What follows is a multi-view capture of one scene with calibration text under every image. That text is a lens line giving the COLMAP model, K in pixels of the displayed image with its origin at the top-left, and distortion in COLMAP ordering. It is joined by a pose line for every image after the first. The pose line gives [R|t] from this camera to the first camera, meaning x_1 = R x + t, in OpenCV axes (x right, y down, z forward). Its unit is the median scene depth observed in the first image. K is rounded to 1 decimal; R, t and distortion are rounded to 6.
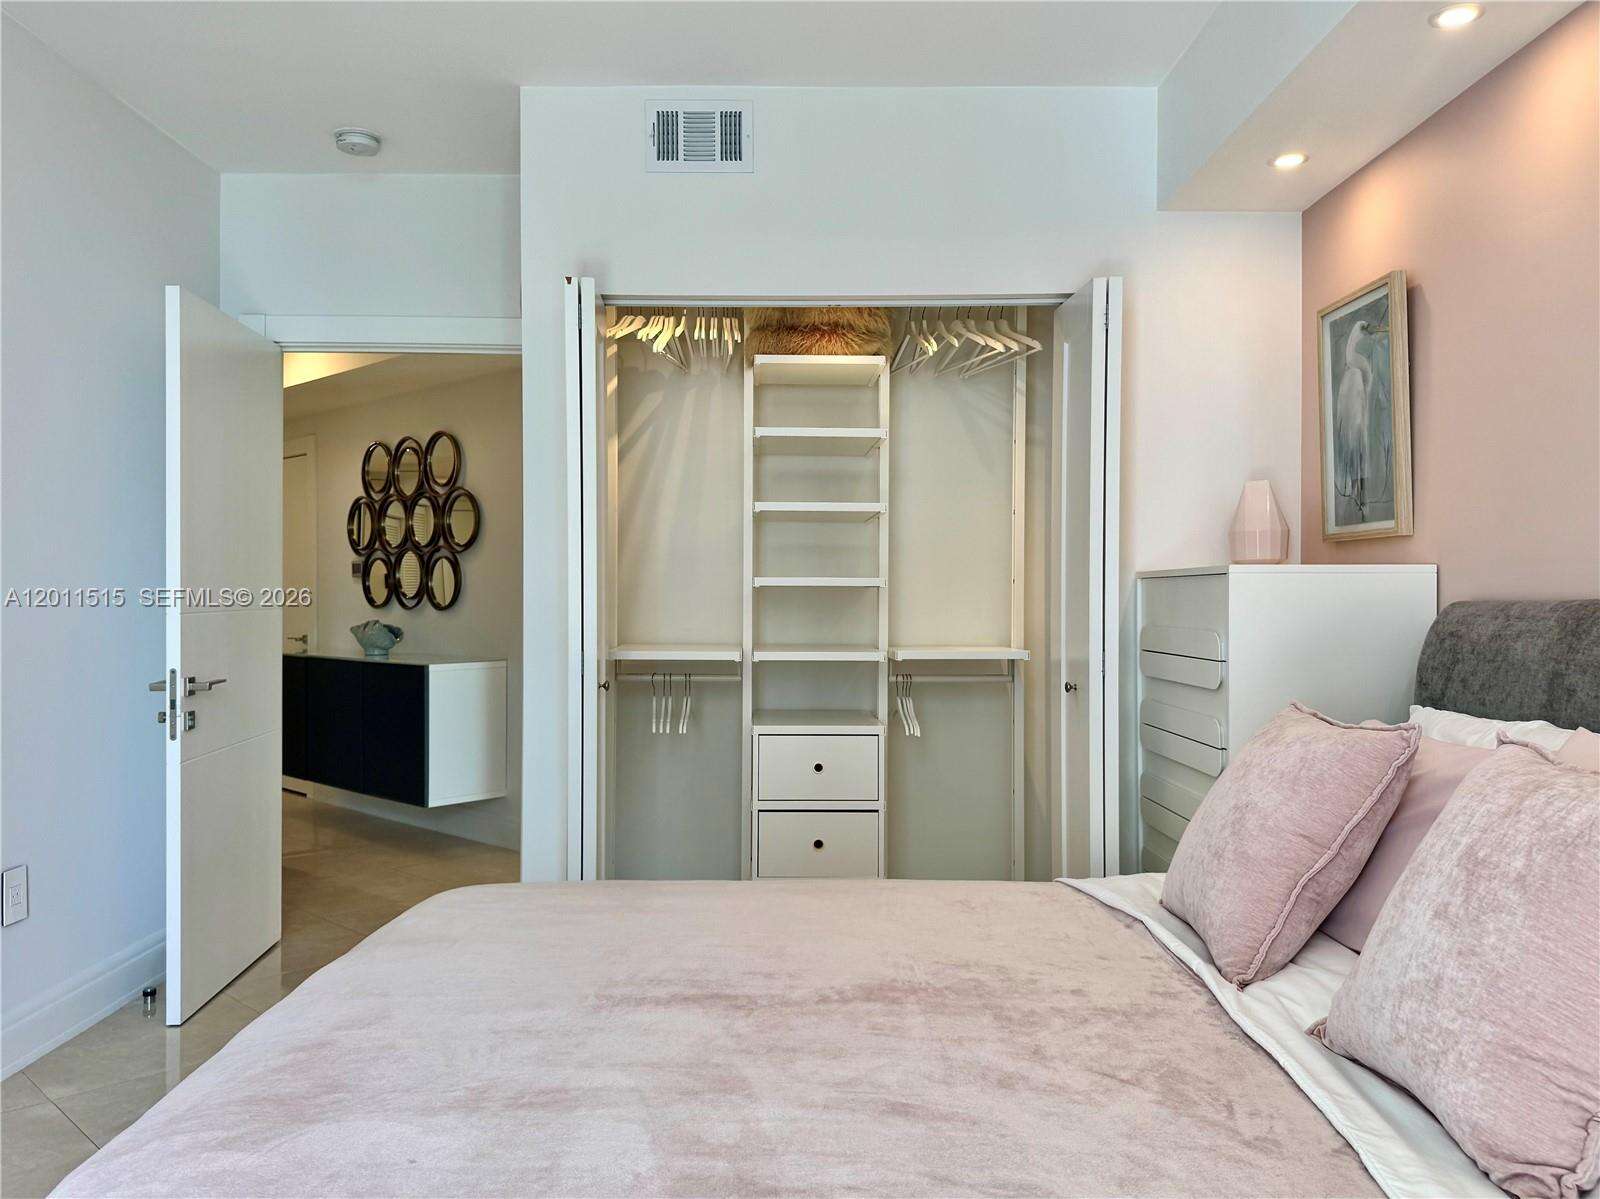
lens RADIAL K [[1235.0, 0, 796.4], [0, 1235.0, 600.7], [0, 0, 1]] dist [0.056256, -0.043722]
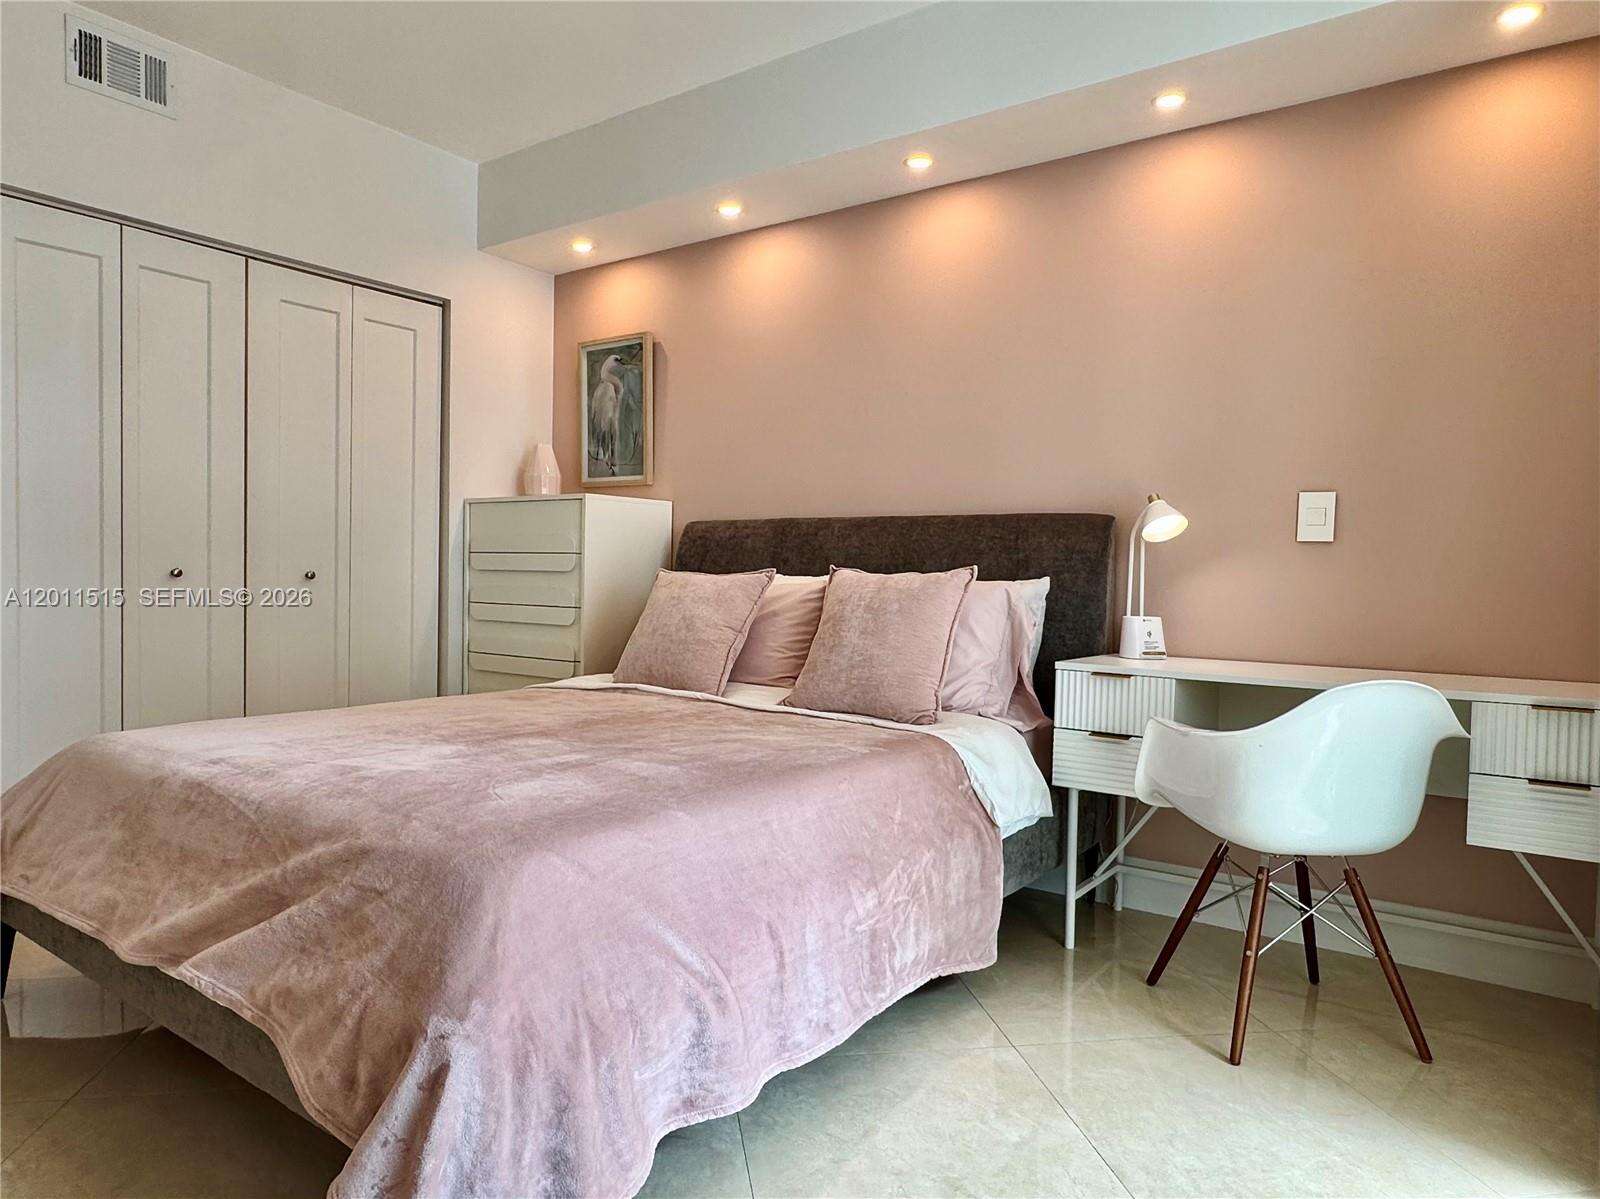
lens RADIAL K [[1008.4, 0, 800.0], [0, 1008.4, 599.5], [0, 0, 1]] dist [0.000751, -0.000671]
pose [[0.600692, -0.009832, 0.799420, -0.485133], [-0.018105, 0.999501, 0.025896, 0.063945], [-0.799276, -0.030029, 0.600214, -0.018605]]
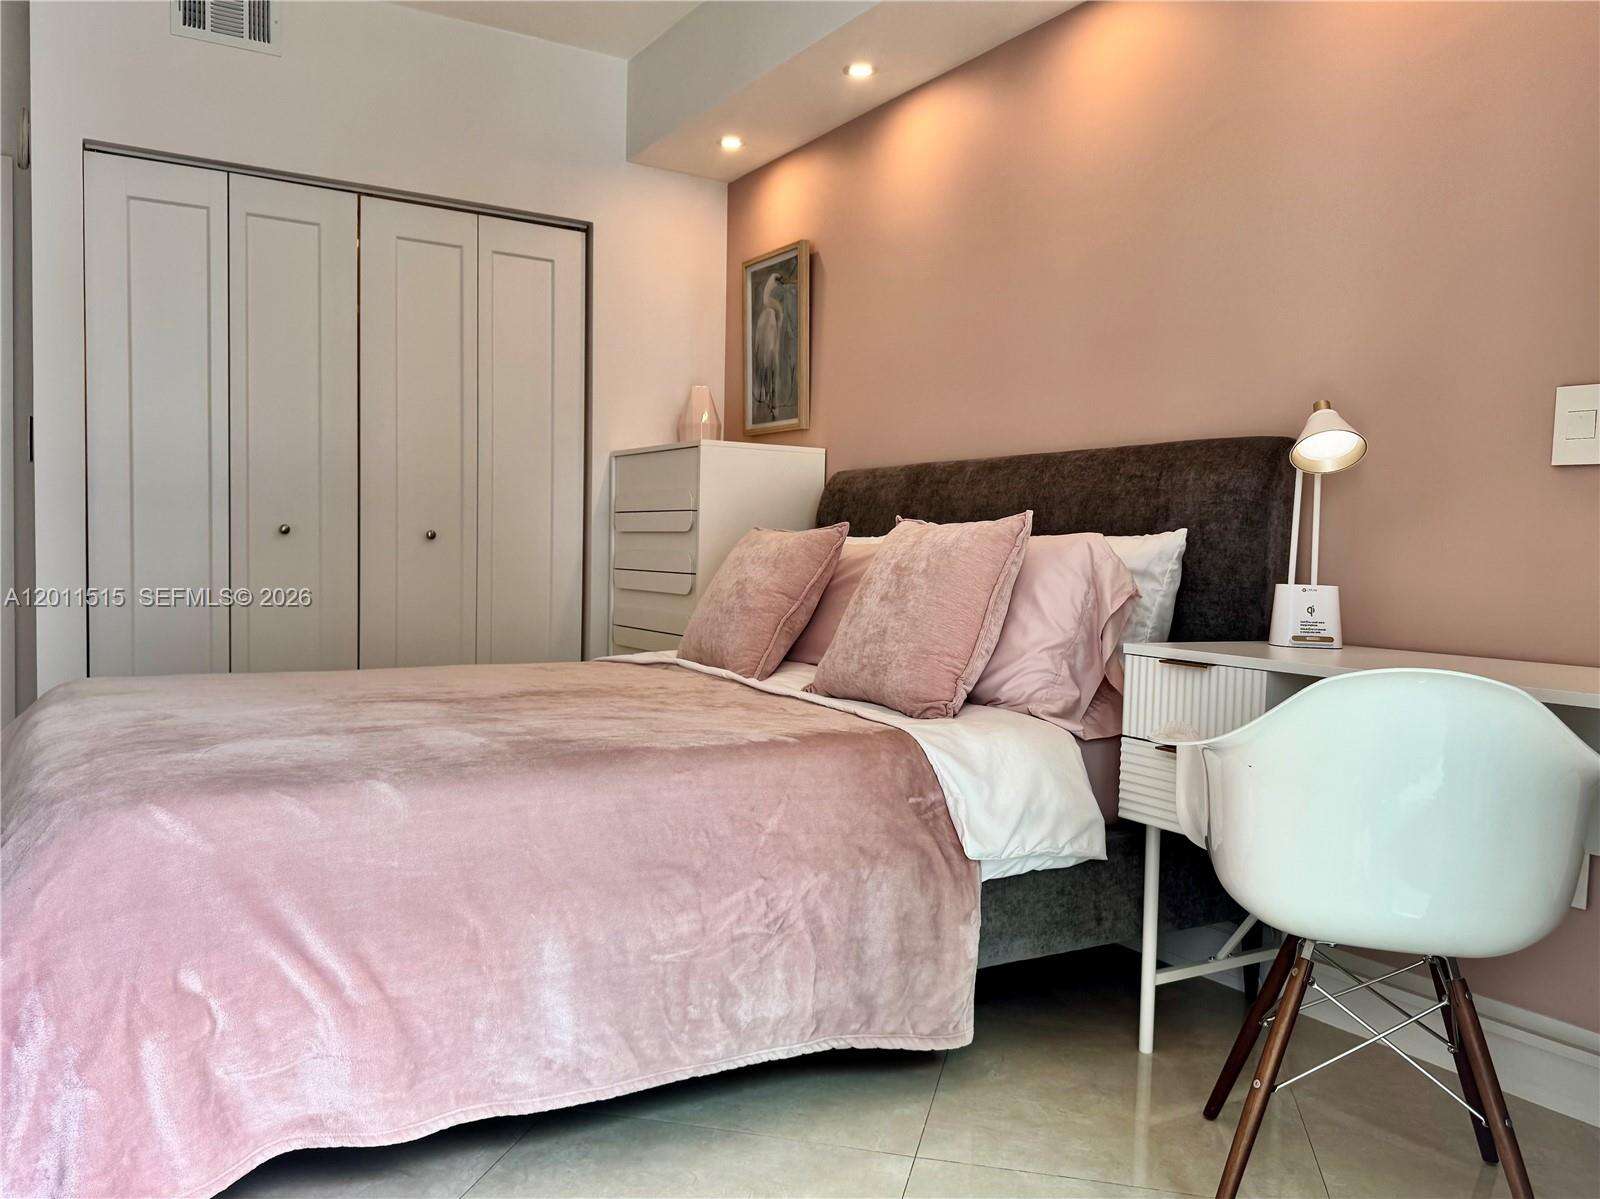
lens RADIAL K [[1223.7, 0, 800.0], [0, 1223.7, 599.5], [0, 0, 1]] dist [0.129616, -0.183851]
pose [[0.860606, -0.000516, 0.509271, -0.225143], [-0.023072, 0.998933, 0.040000, 0.083069], [-0.508748, -0.046174, 0.859676, -0.212185]]
